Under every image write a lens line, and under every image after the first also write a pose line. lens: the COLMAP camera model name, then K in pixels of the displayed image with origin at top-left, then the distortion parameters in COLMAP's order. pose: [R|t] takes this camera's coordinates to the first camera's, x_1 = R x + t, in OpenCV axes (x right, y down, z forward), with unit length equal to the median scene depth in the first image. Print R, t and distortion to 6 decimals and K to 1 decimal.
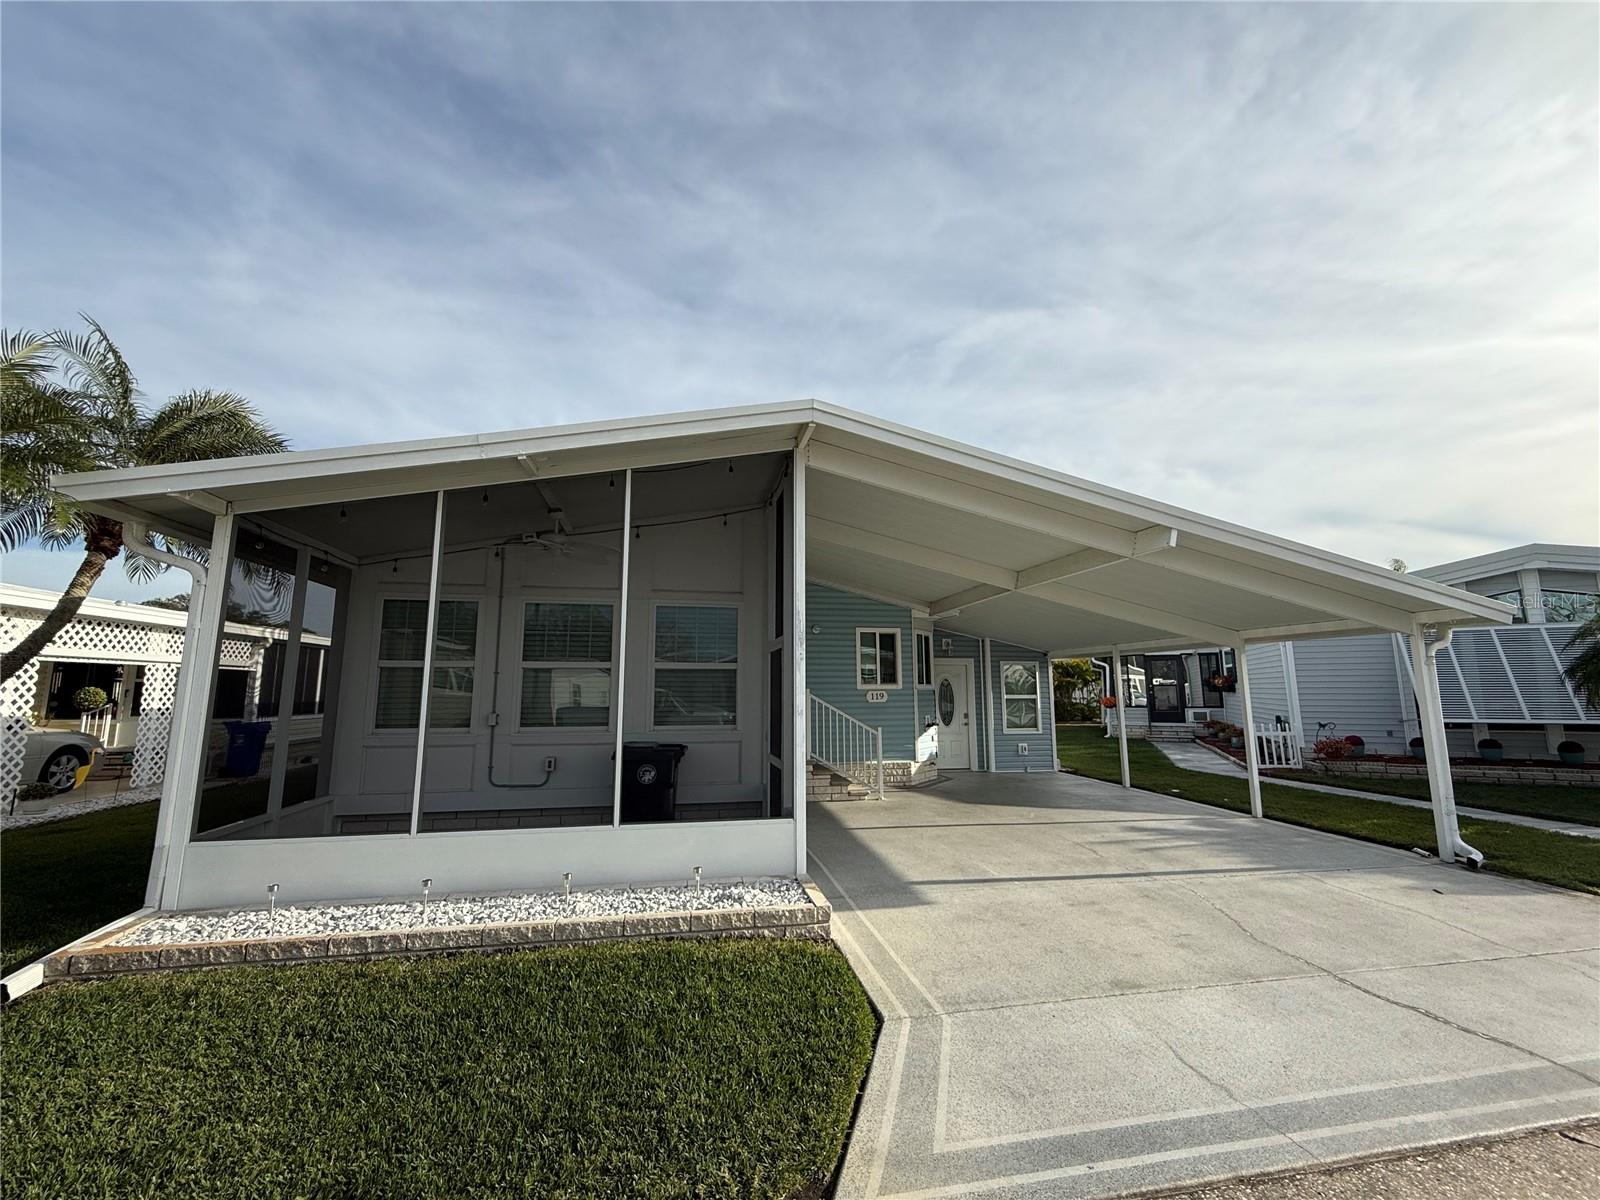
lens RADIAL K [[636.3, 0, 797.9], [0, 636.3, 598.2], [0, 0, 1]] dist [-0.001835, 0.000189]
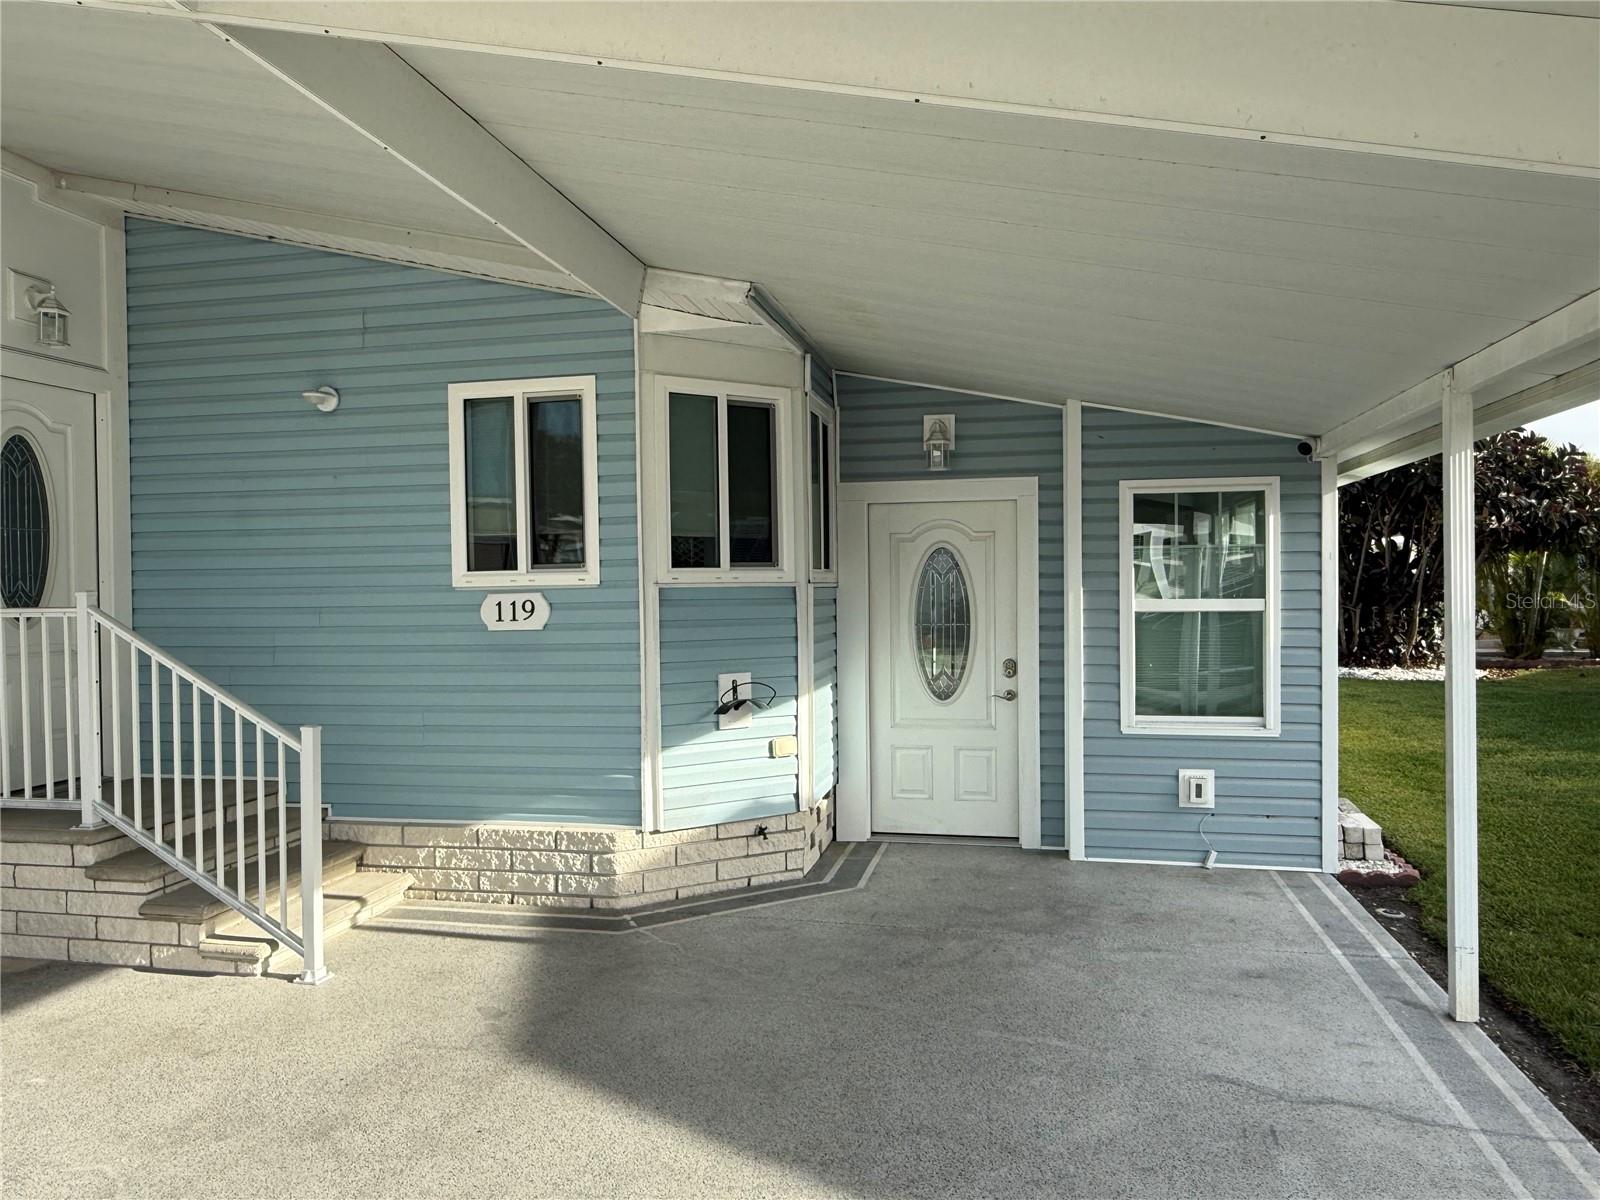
lens RADIAL K [[1112.4, 0, 801.1], [0, 1112.4, 609.3], [0, 0, 1]] dist [0.032061, -0.018361]
pose [[0.918941, -0.004935, -0.394364, 0.724278], [0.068552, 0.986700, 0.147391, 0.136573], [0.388392, -0.162478, 0.907057, 0.919393]]
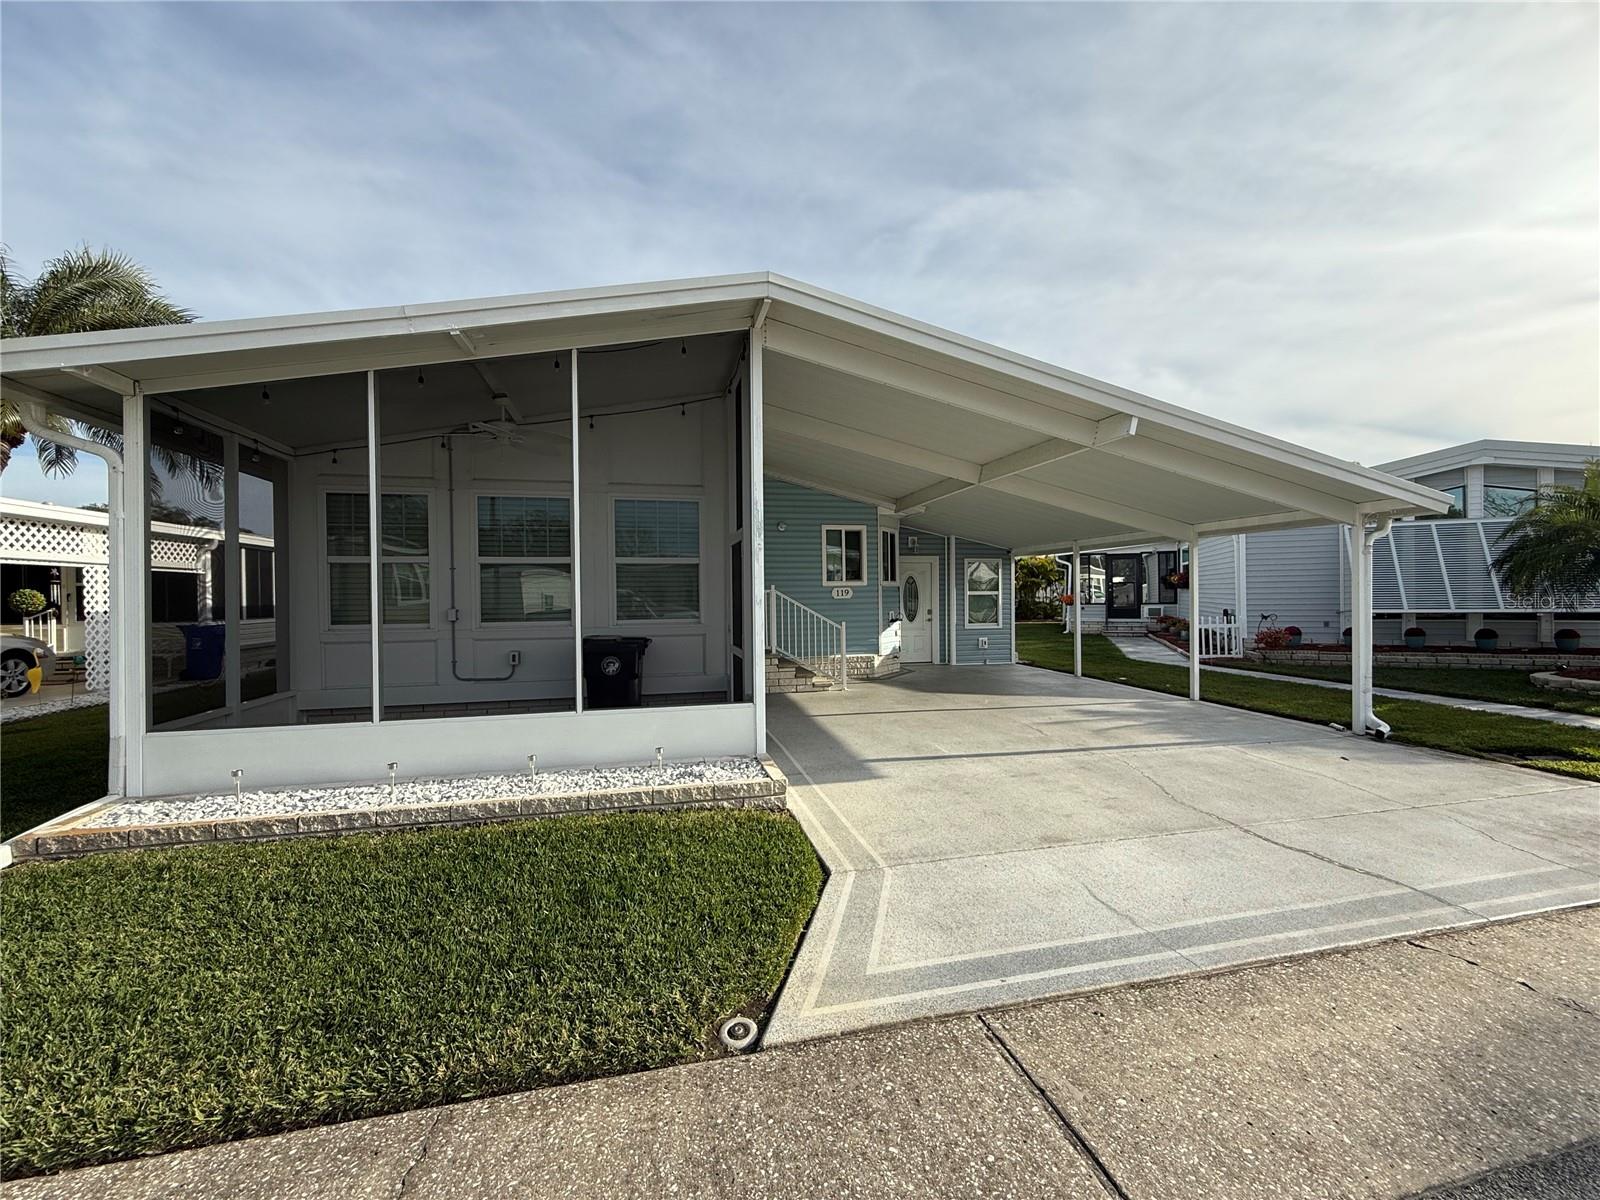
lens RADIAL K [[636.3, 0, 798.1], [0, 636.3, 598.4], [0, 0, 1]] dist [-0.001835, 0.000189]
pose [[0.999111, -0.008853, 0.041222, 0.019720], [0.002639, 0.988919, 0.148434, 0.019570], [-0.042079, -0.148193, 0.988063, -0.000504]]
